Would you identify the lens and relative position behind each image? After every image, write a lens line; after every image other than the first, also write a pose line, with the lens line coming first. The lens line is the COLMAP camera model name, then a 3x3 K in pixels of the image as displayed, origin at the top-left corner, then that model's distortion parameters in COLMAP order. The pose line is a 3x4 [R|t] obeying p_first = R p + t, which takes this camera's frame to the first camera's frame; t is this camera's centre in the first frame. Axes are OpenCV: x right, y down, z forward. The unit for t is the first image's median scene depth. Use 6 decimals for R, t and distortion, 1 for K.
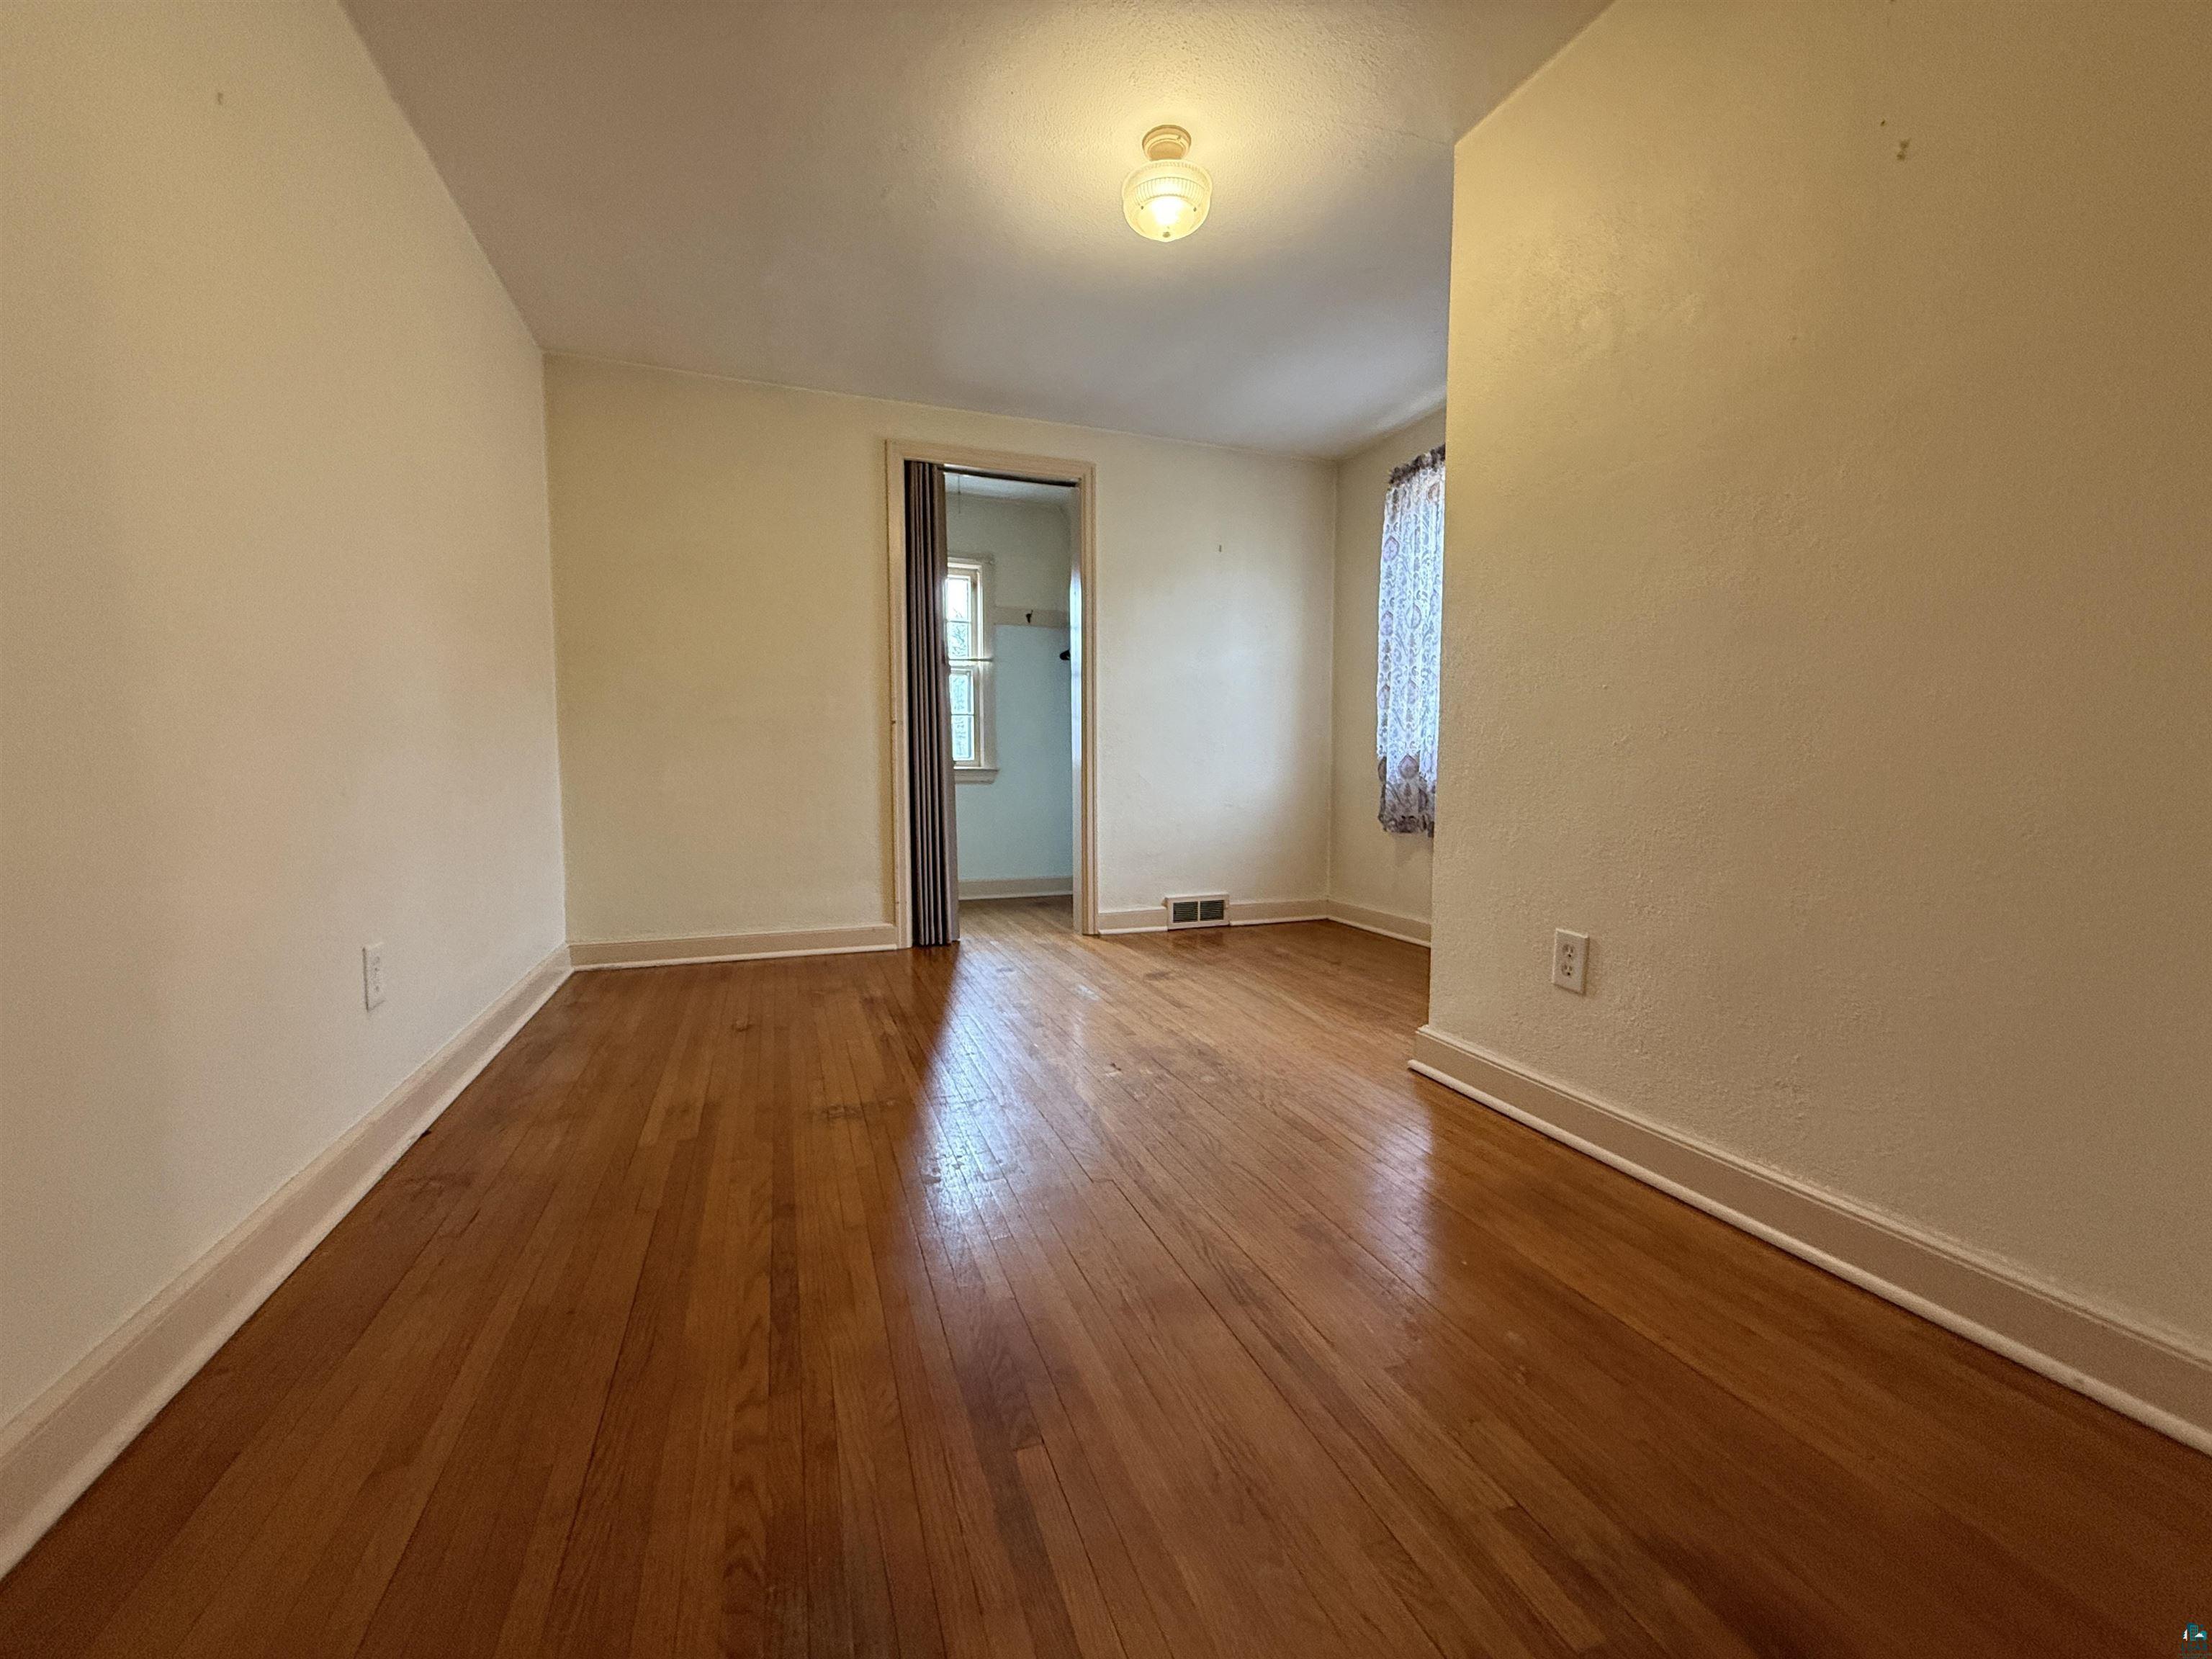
lens RADIAL K [[877.9, 0, 1106.3], [0, 877.9, 832.1], [0, 0, 1]] dist [-0.001965, 0.000596]
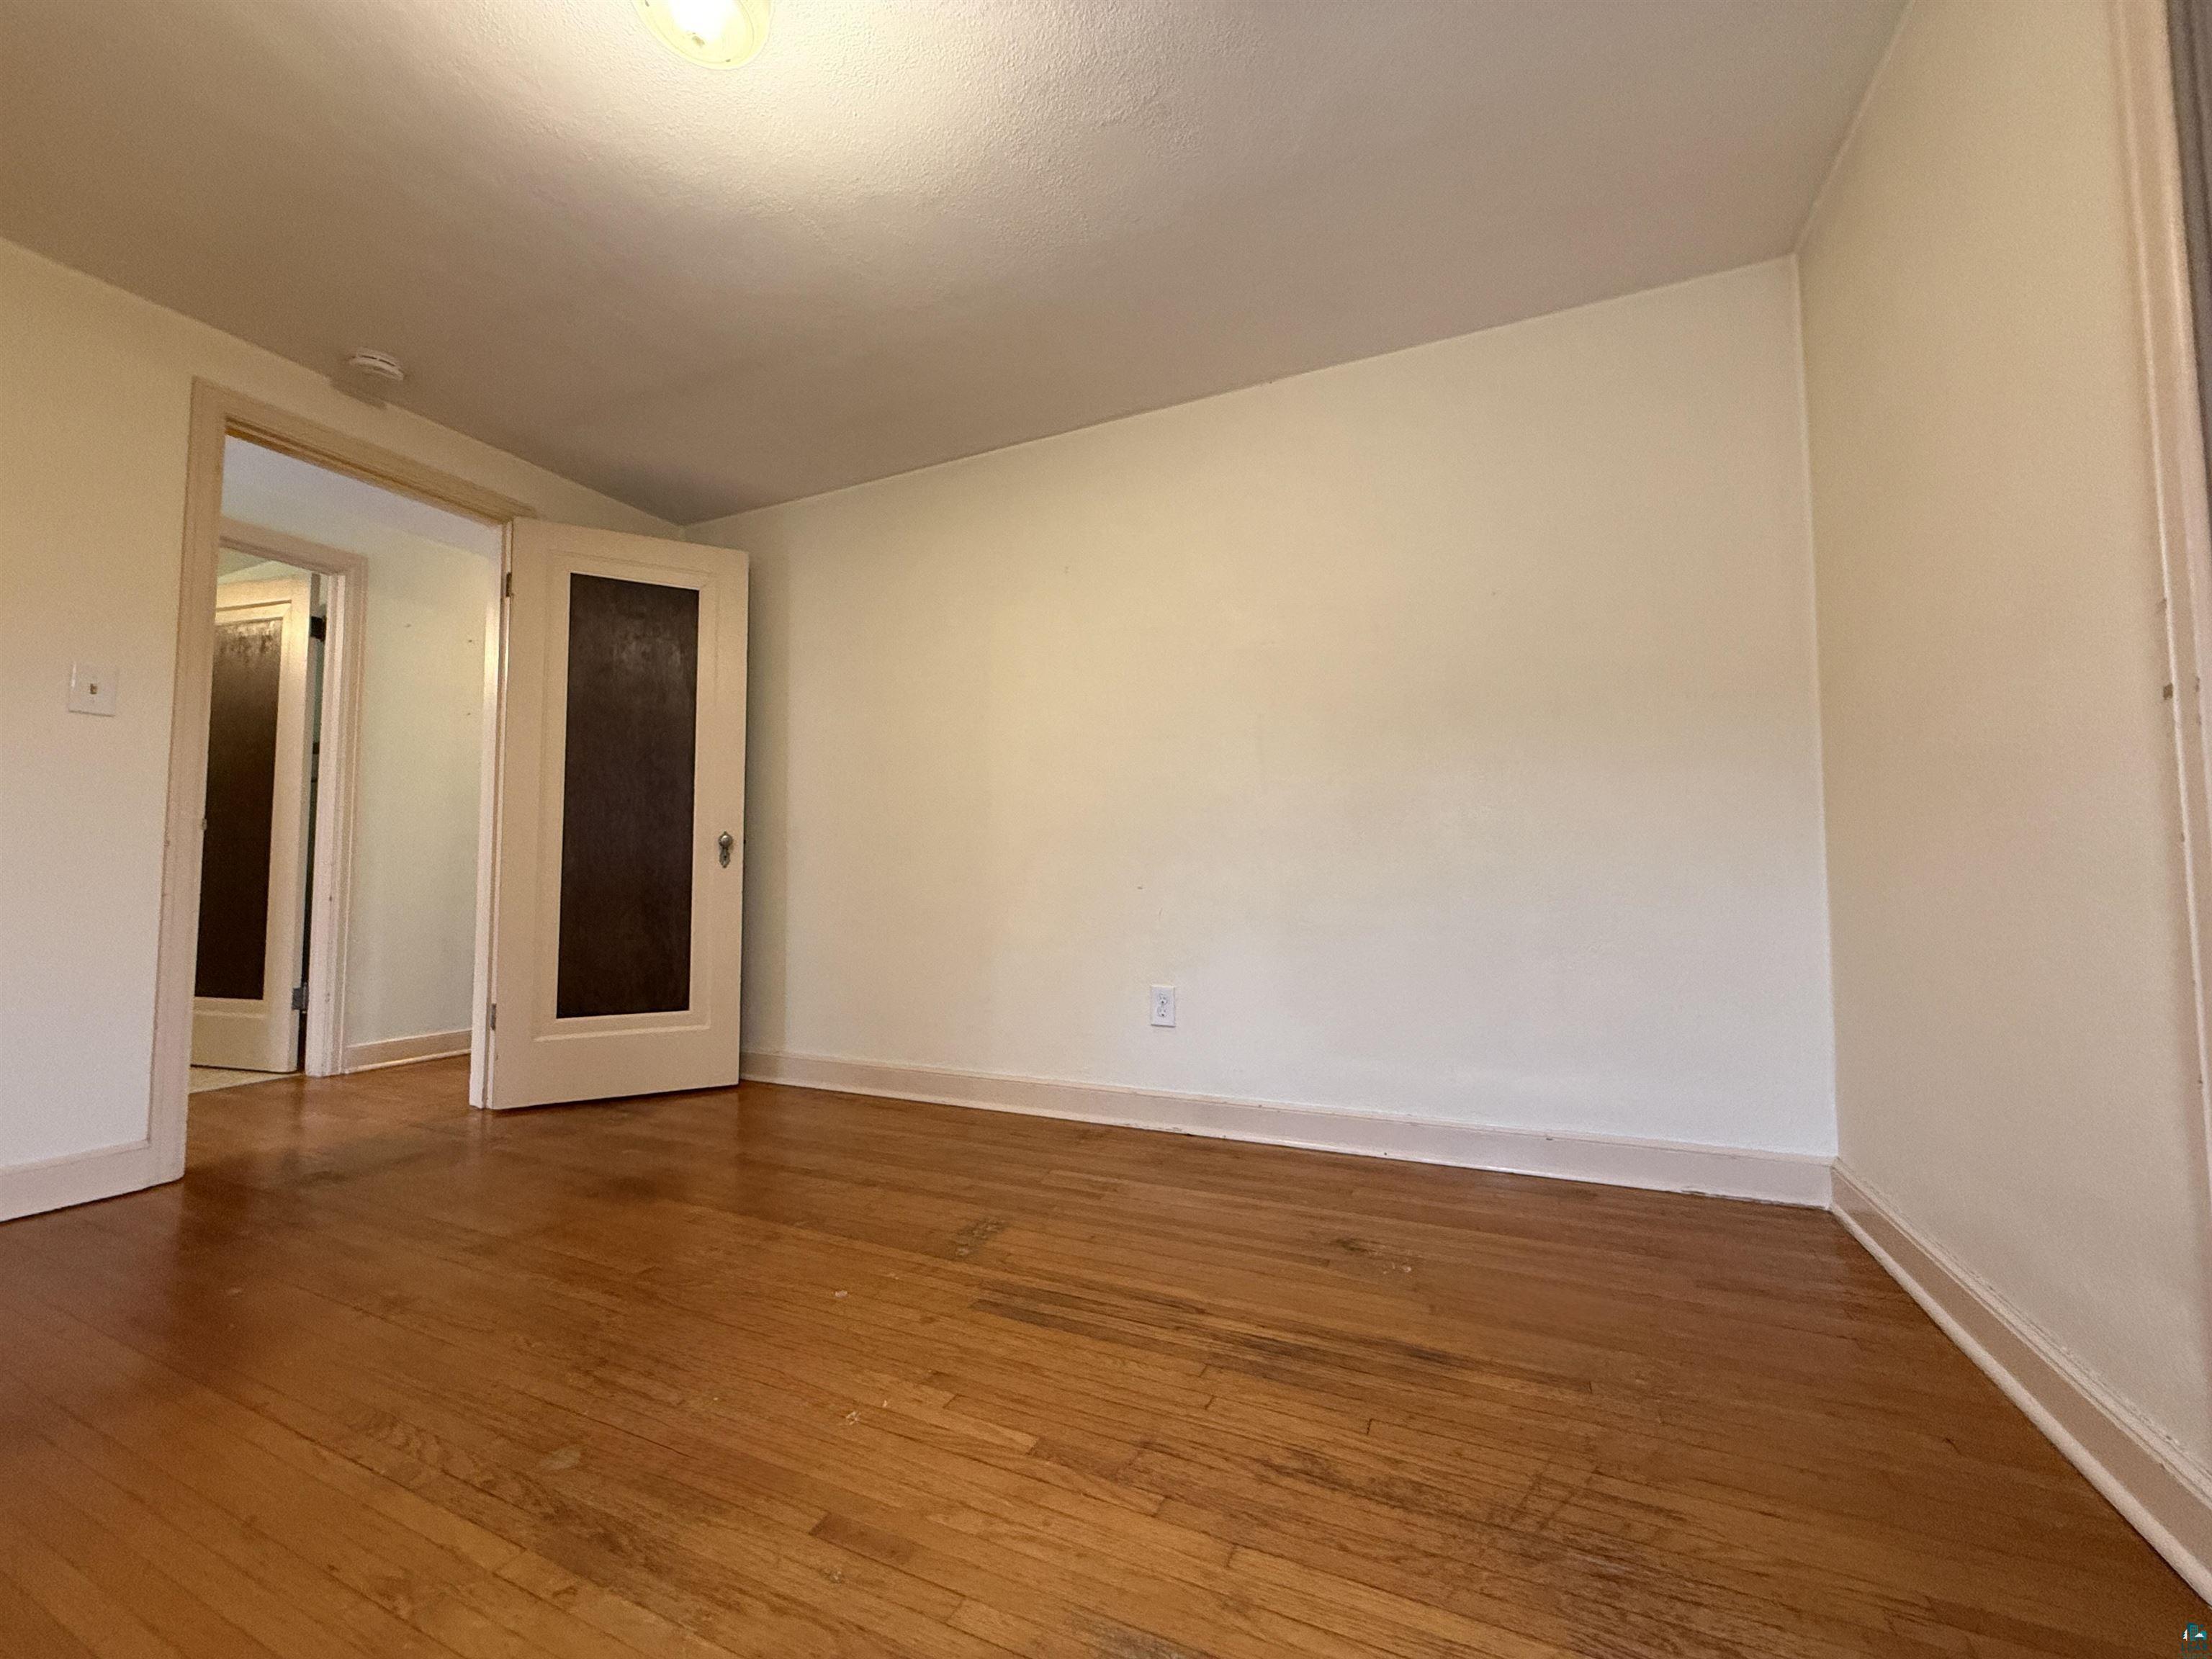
lens RADIAL K [[877.9, 0, 1104.3], [0, 877.9, 815.7], [0, 0, 1]] dist [-0.001965, 0.000596]
pose [[-0.714892, -0.043460, -0.697883, 0.247812], [-0.045239, 0.998850, -0.015861, -0.105466], [0.697770, 0.020233, -0.716037, 1.465709]]
